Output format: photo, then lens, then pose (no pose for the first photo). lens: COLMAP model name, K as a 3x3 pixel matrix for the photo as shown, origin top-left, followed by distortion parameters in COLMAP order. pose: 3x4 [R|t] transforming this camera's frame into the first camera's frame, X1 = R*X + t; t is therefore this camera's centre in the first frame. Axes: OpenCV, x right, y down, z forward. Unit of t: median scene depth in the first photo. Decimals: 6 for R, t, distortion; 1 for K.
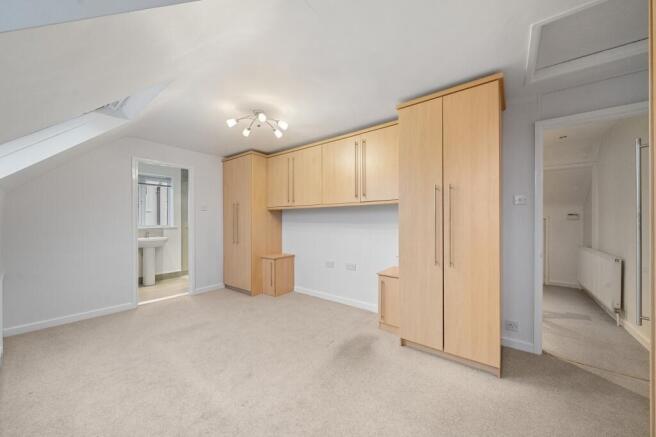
lens RADIAL K [[235.7, 0, 327.8], [0, 235.7, 223.1], [0, 0, 1]] dist [0.000046, 0.000009]
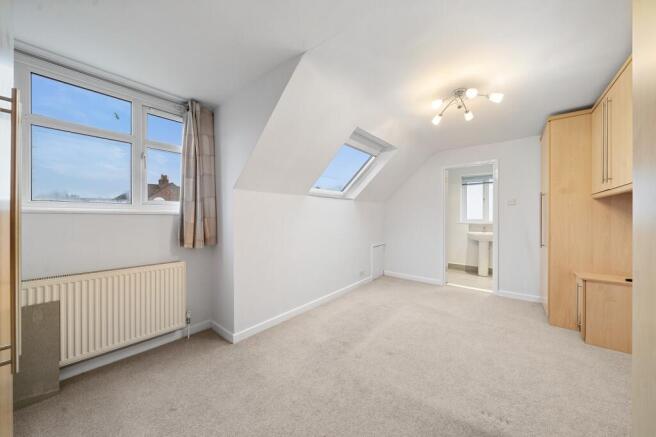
lens RADIAL K [[234.9, 0, 328.0], [0, 234.9, 218.5], [0, 0, 1]] dist [0.000018, -0.000015]
pose [[-0.032860, 0.006776, -0.999437, 0.388744], [-0.004910, 0.999964, 0.006941, -0.005061], [0.999448, 0.005135, -0.032826, 0.355977]]
